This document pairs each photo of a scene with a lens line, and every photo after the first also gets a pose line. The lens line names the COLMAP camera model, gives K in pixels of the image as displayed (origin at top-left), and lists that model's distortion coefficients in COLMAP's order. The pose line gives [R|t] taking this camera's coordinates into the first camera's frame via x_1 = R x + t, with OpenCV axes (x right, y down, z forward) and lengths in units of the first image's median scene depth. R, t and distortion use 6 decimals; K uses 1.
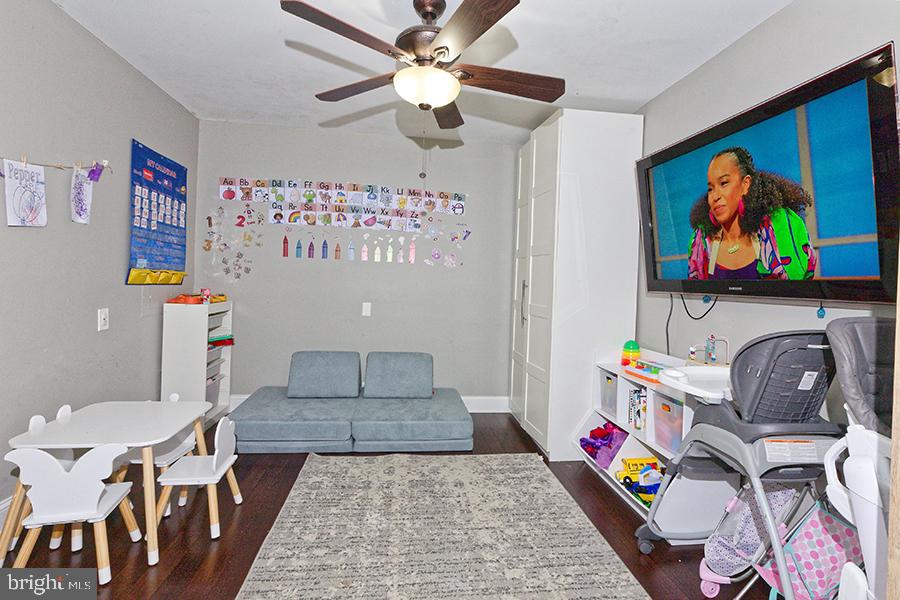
lens RADIAL K [[420.4, 0, 452.8], [0, 420.4, 284.5], [0, 0, 1]] dist [0.000591, 0.000062]
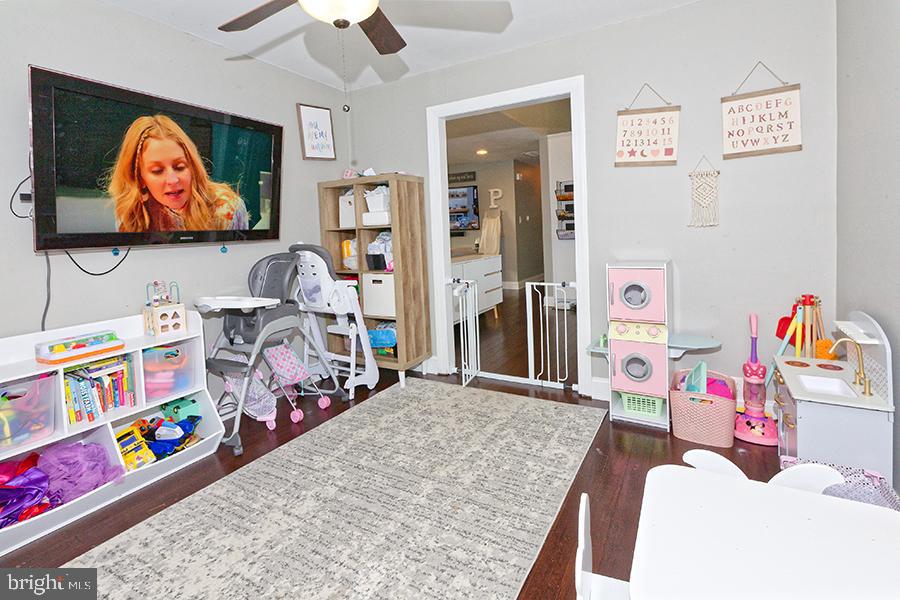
lens RADIAL K [[420.4, 0, 452.8], [0, 420.4, 284.5], [0, 0, 1]] dist [0.000591, 0.000062]
pose [[-0.797979, -0.078053, 0.597610, -0.734081], [0.017073, 0.988253, 0.151872, -0.028909], [-0.602444, 0.131394, -0.787272, 1.532035]]
